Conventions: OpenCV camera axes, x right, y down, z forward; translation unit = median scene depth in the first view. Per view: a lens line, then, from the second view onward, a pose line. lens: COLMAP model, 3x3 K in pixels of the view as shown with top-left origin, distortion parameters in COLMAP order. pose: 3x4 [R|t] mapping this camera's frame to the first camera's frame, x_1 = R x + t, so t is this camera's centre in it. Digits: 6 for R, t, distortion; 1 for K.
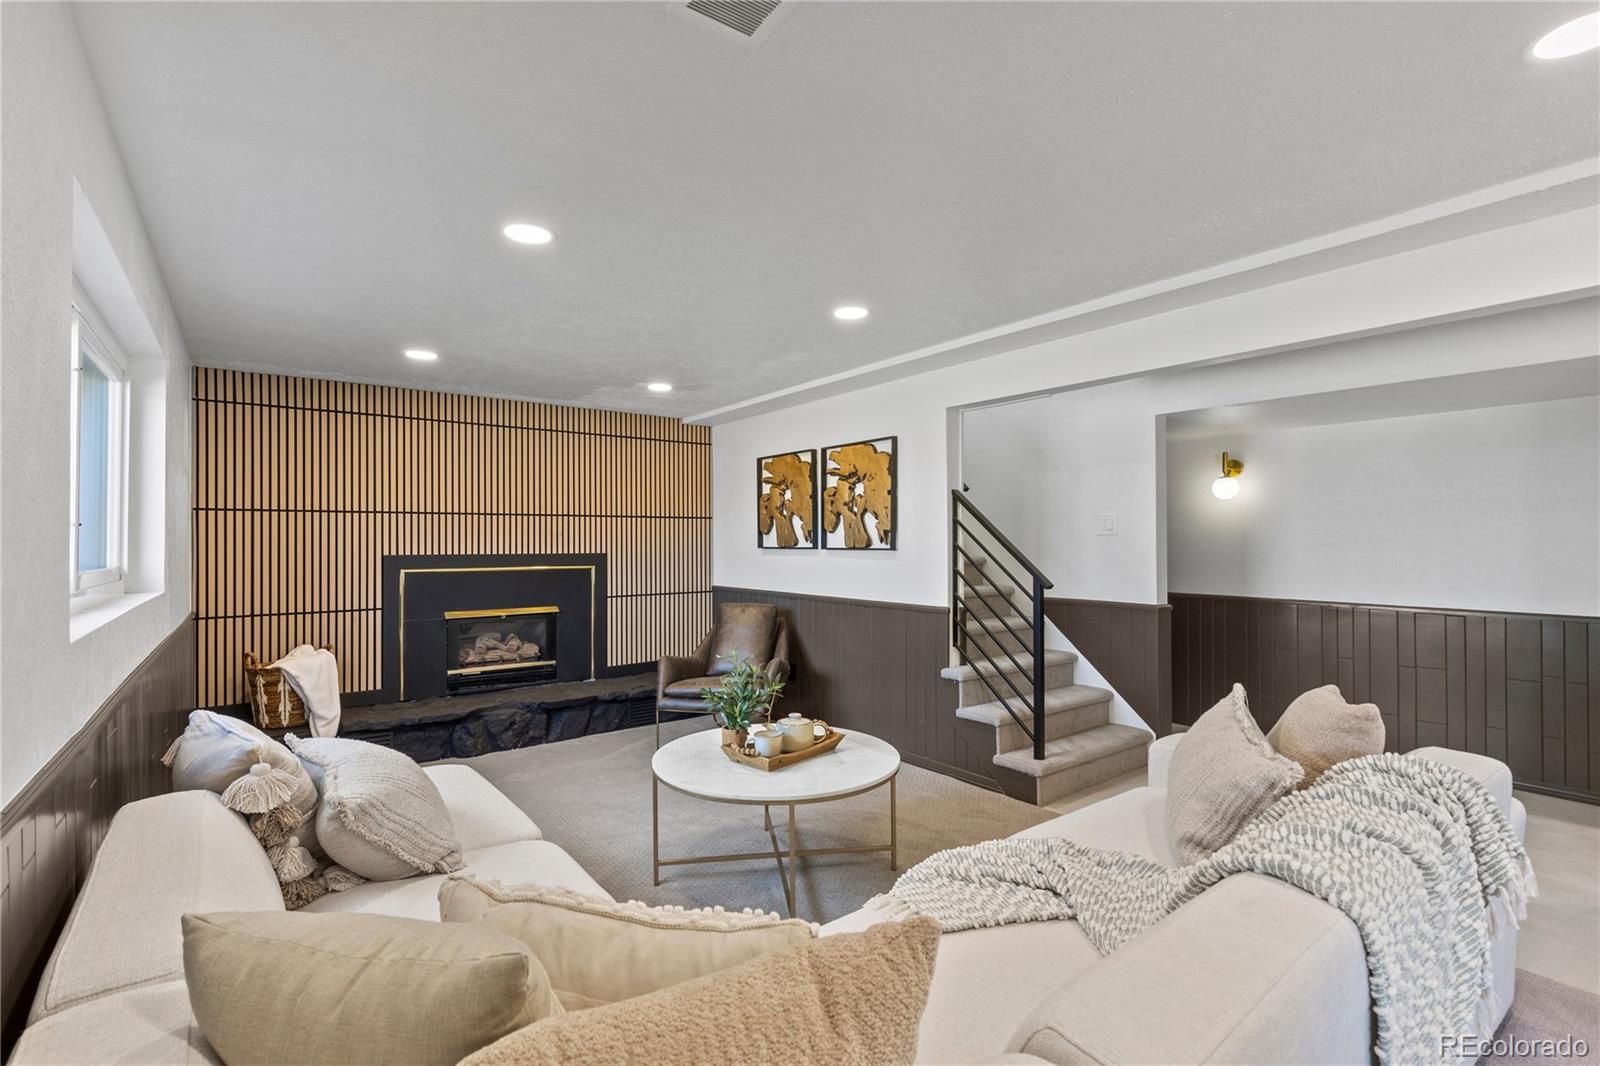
lens RADIAL K [[718.7, 0, 801.4], [0, 718.7, 530.4], [0, 0, 1]] dist [0.004663, 0.000465]
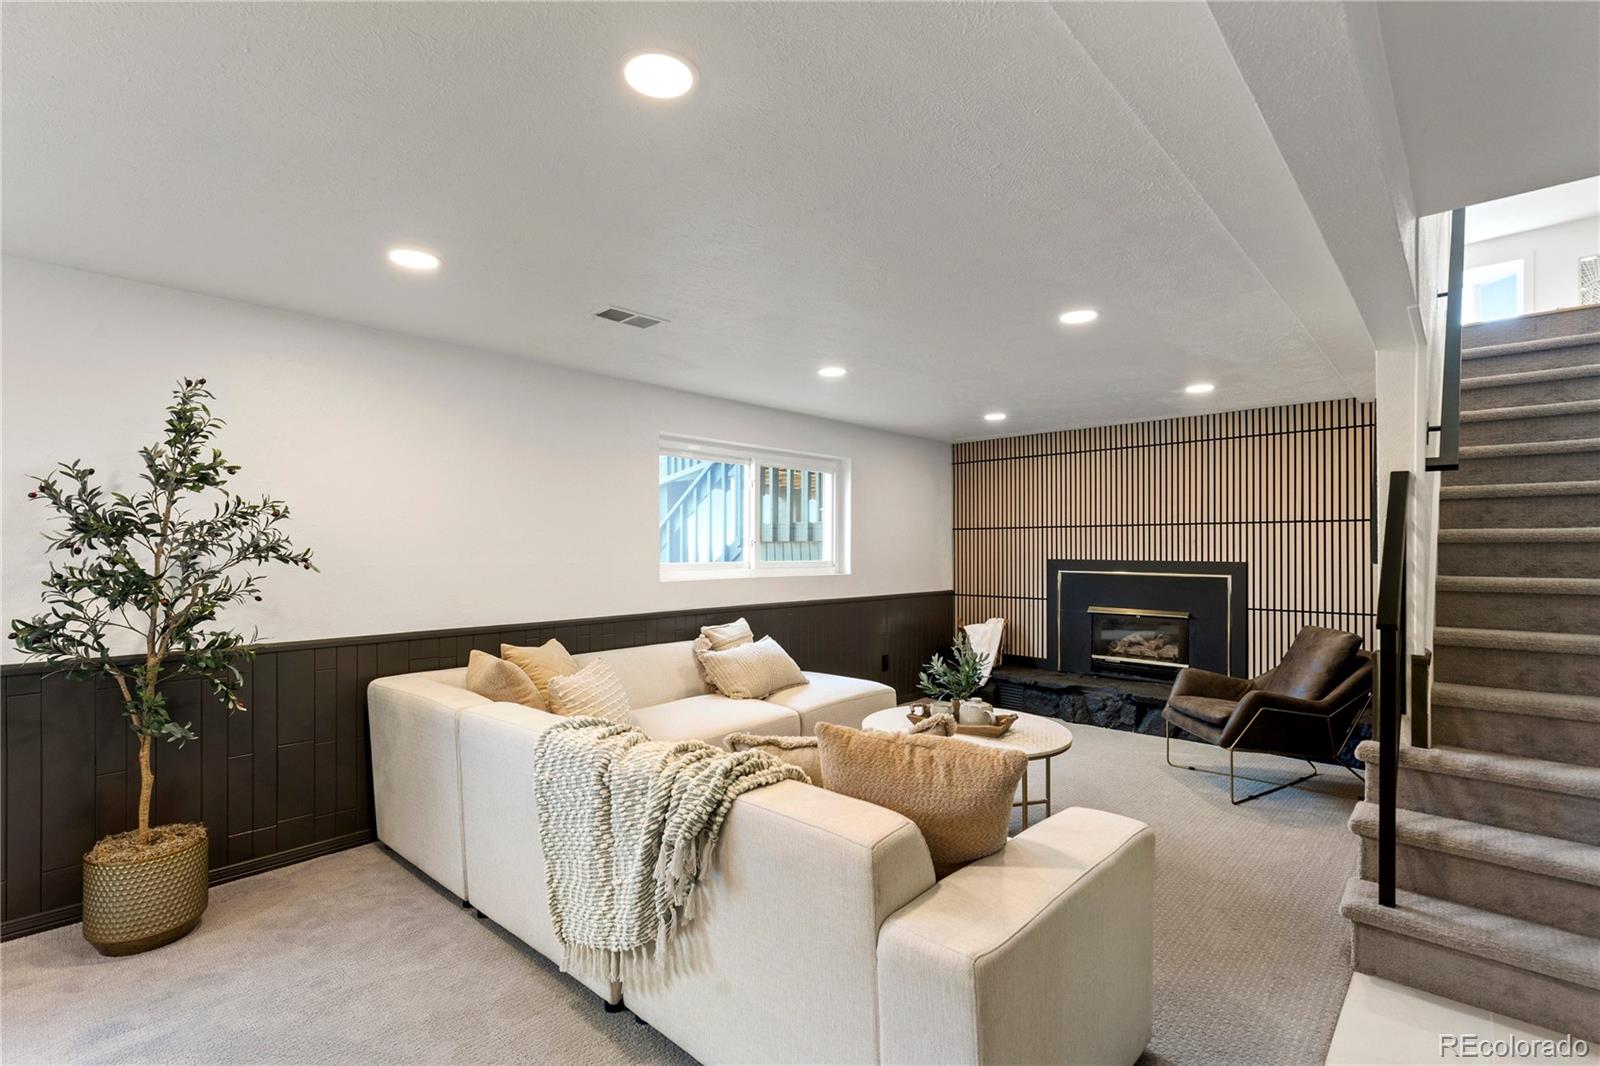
lens RADIAL K [[718.7, 0, 801.8], [0, 718.7, 540.2], [0, 0, 1]] dist [0.004663, 0.000465]
pose [[0.176429, -0.009634, -0.984266, 0.621180], [0.009191, 0.999925, -0.008139, 0.006044], [0.984270, -0.007610, 0.176504, 0.298942]]
